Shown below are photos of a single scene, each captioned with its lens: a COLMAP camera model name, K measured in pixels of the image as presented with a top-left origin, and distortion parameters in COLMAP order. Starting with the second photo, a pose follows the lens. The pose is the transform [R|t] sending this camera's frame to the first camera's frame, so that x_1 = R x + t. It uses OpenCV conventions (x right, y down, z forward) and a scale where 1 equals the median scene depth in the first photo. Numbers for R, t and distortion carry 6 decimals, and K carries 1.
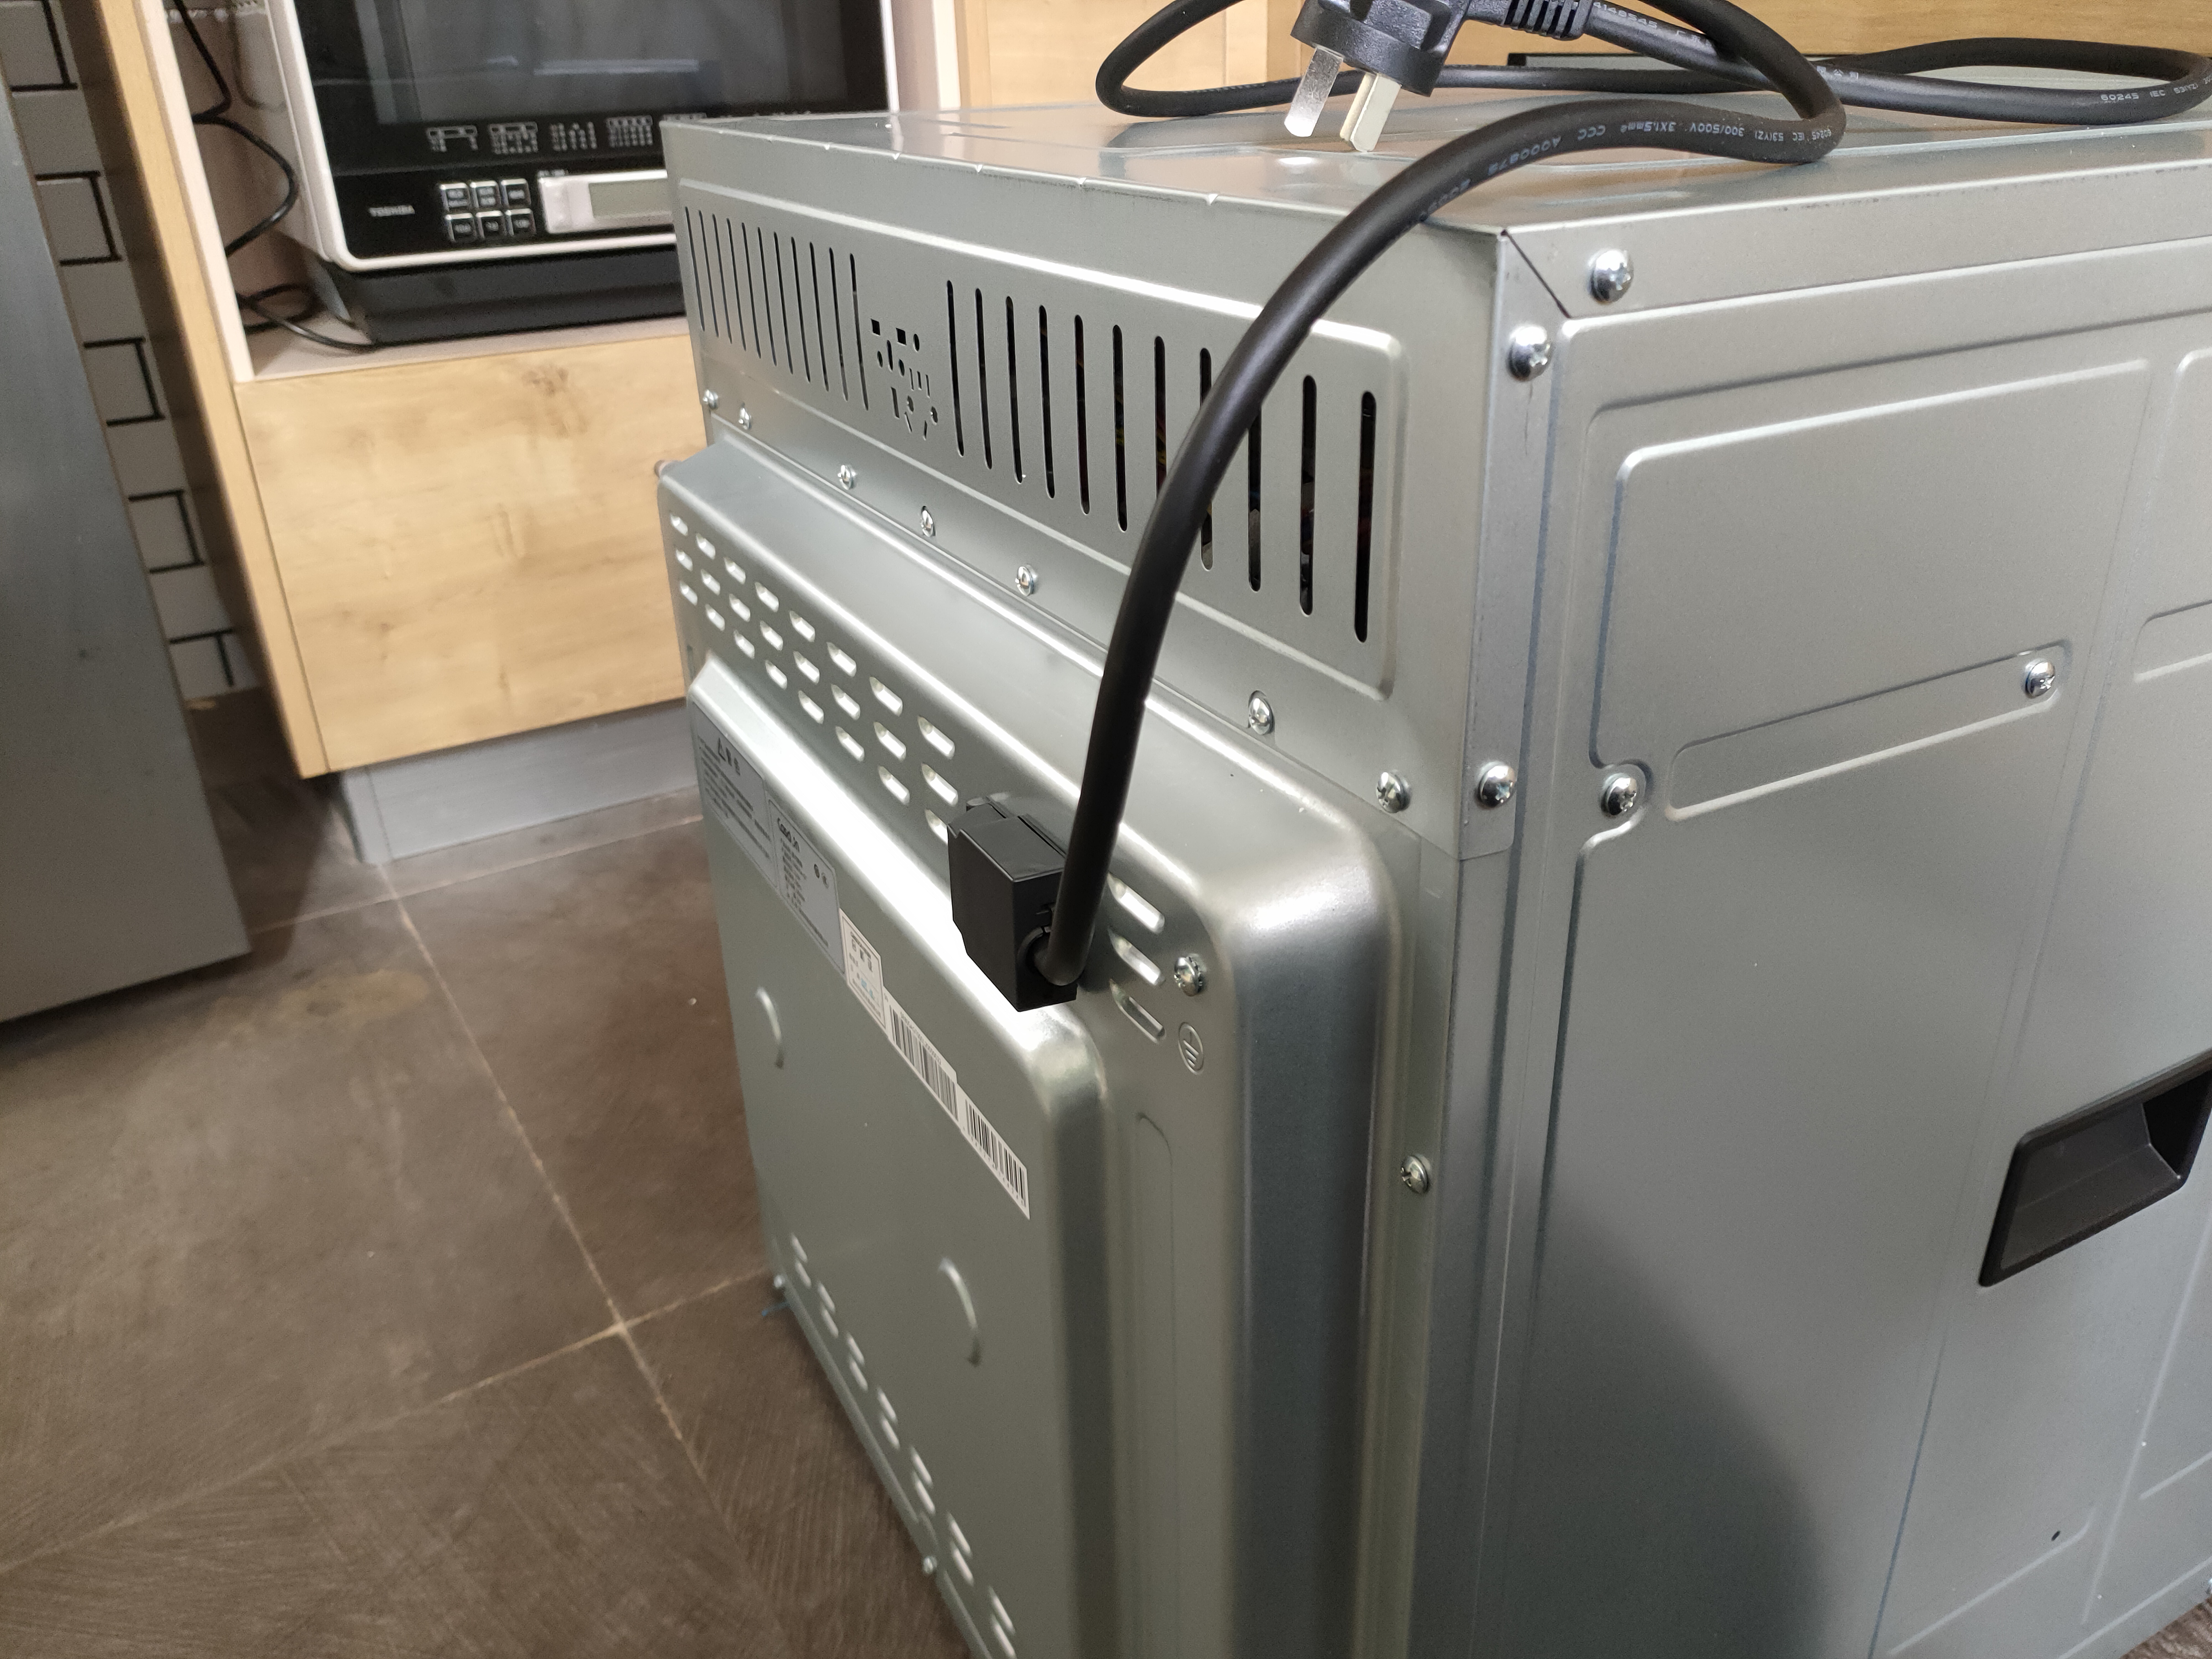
lens RADIAL K [[1673.5, 0, 1106.0], [0, 1673.5, 829.5], [0, 0, 1]] dist [0.134071, -0.138671]
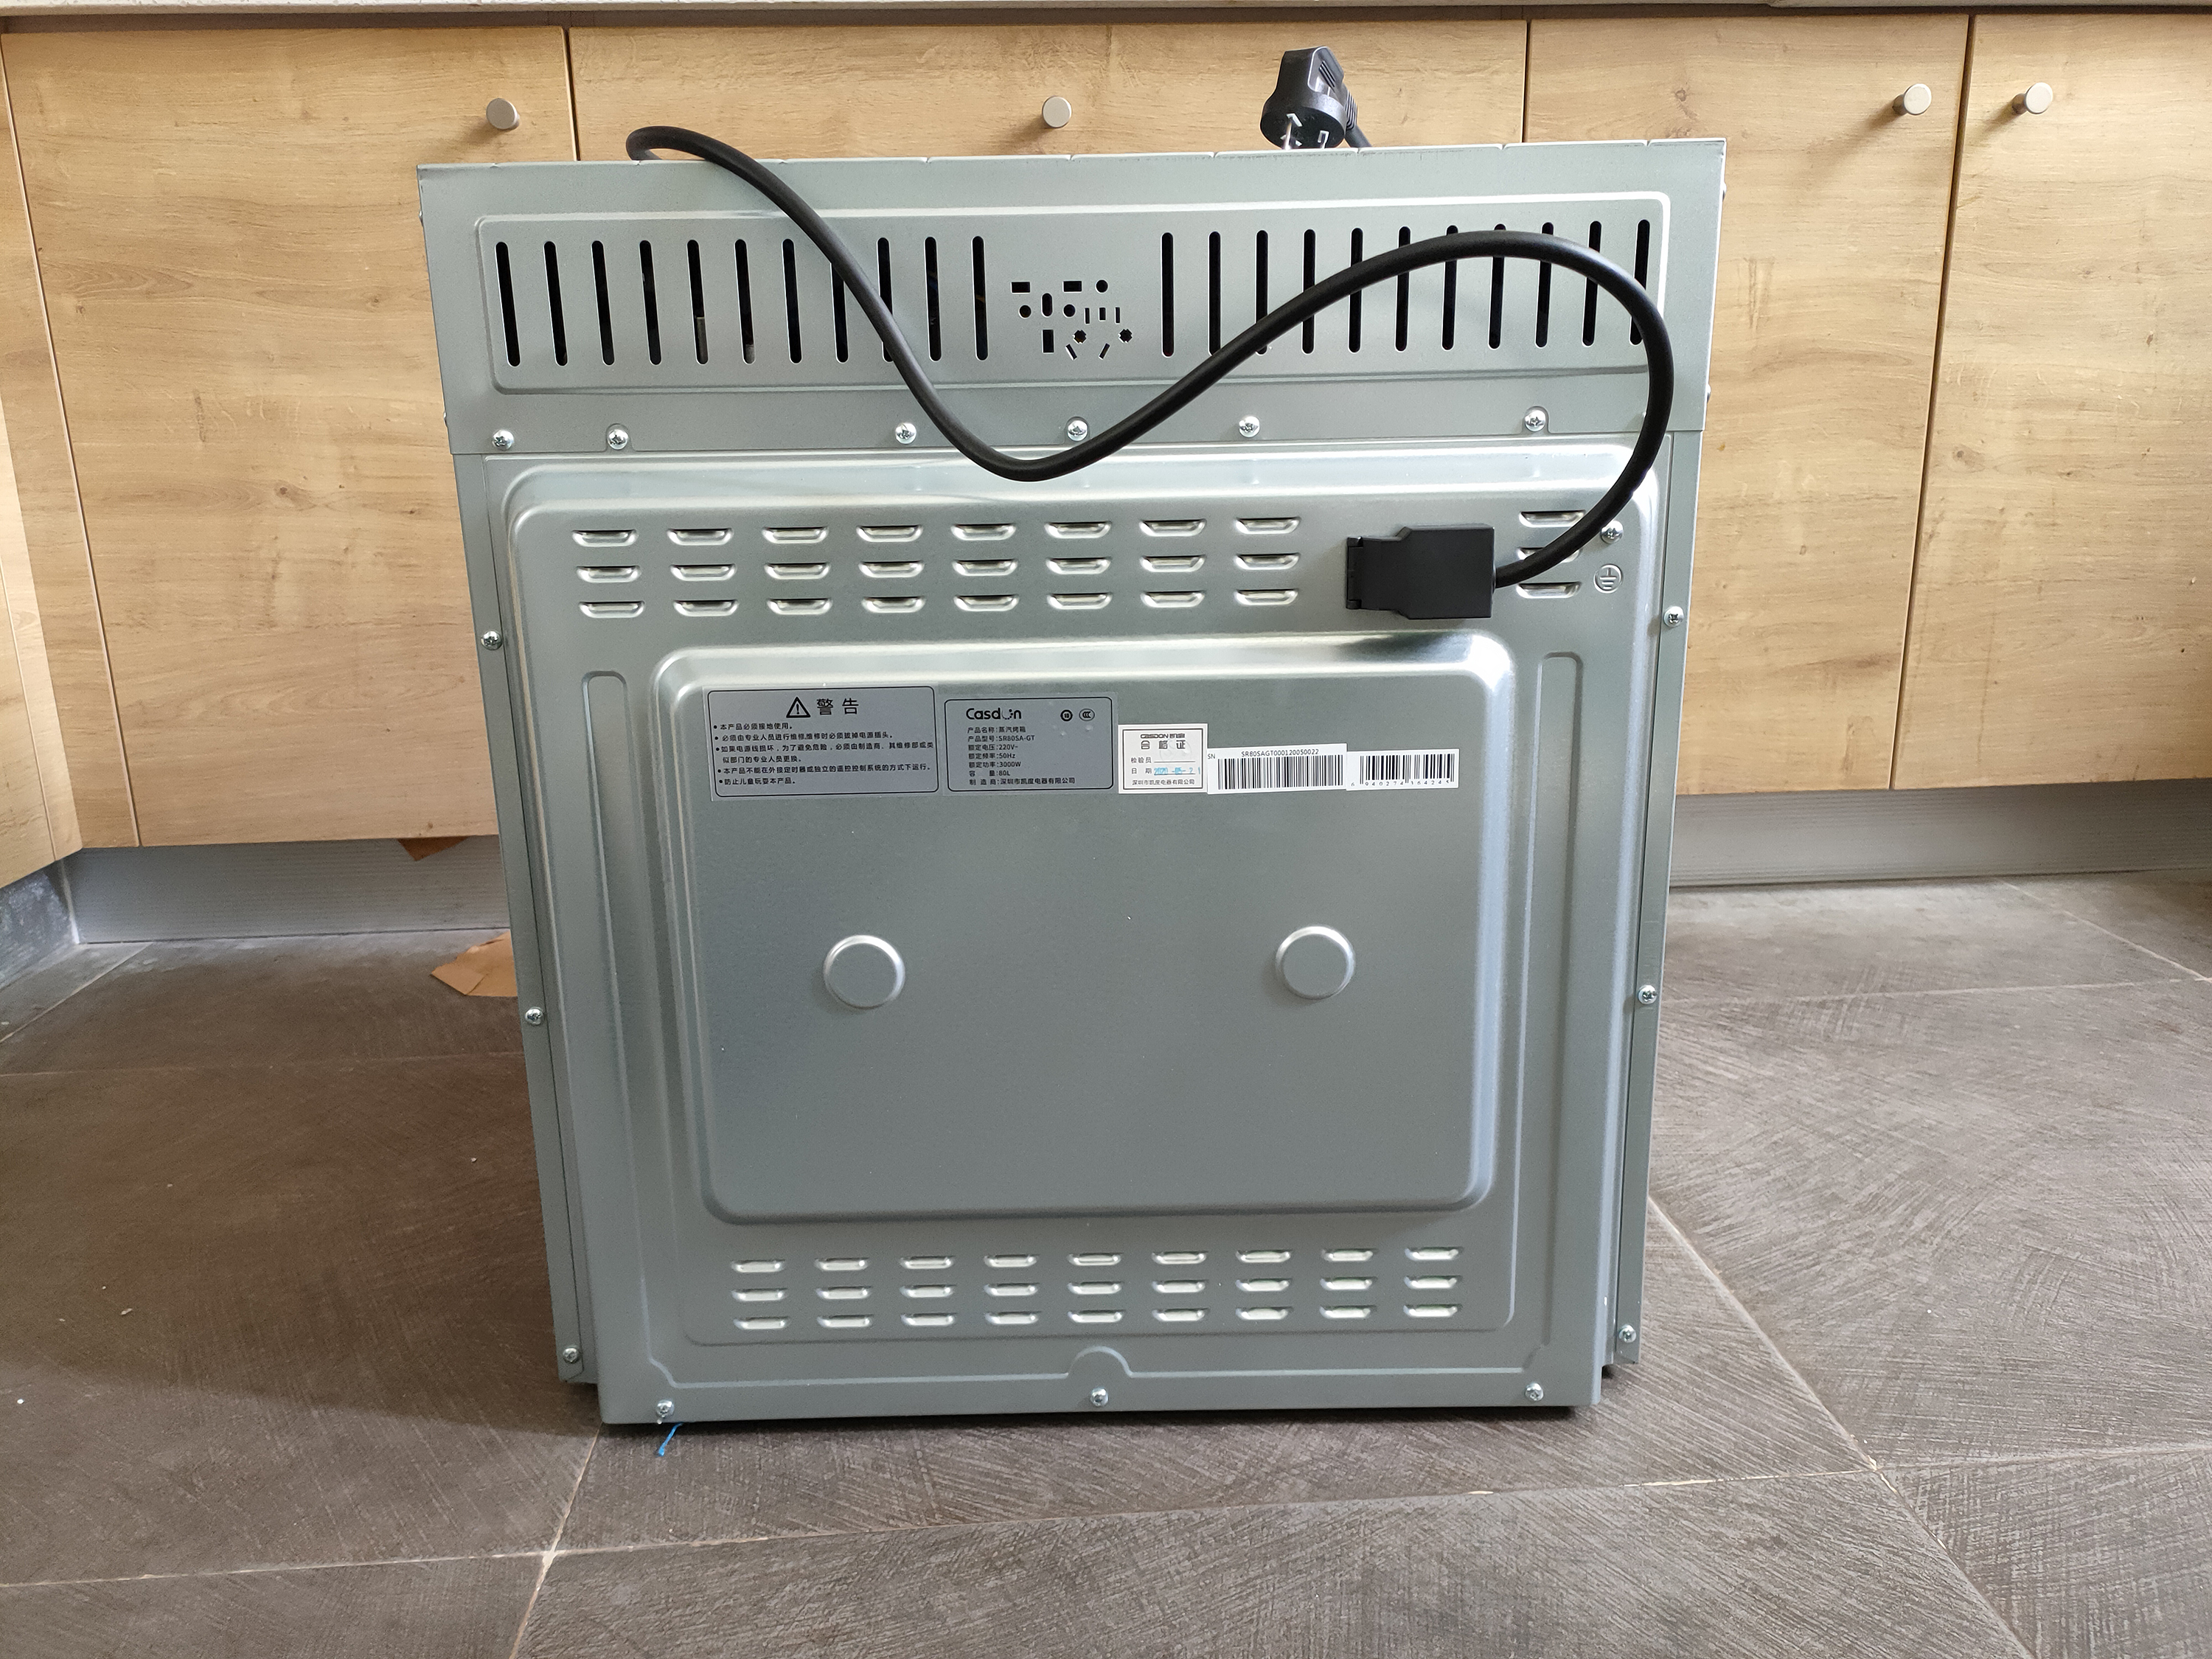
lens RADIAL K [[1673.5, 0, 1106.0], [0, 1673.5, 829.5], [0, 0, 1]] dist [0.134071, -0.138671]
pose [[0.470529, -0.195732, 0.860402, -1.302322], [0.383914, 0.923369, 0.000105, 0.117647], [-0.794489, 0.330271, 0.509616, 0.409998]]
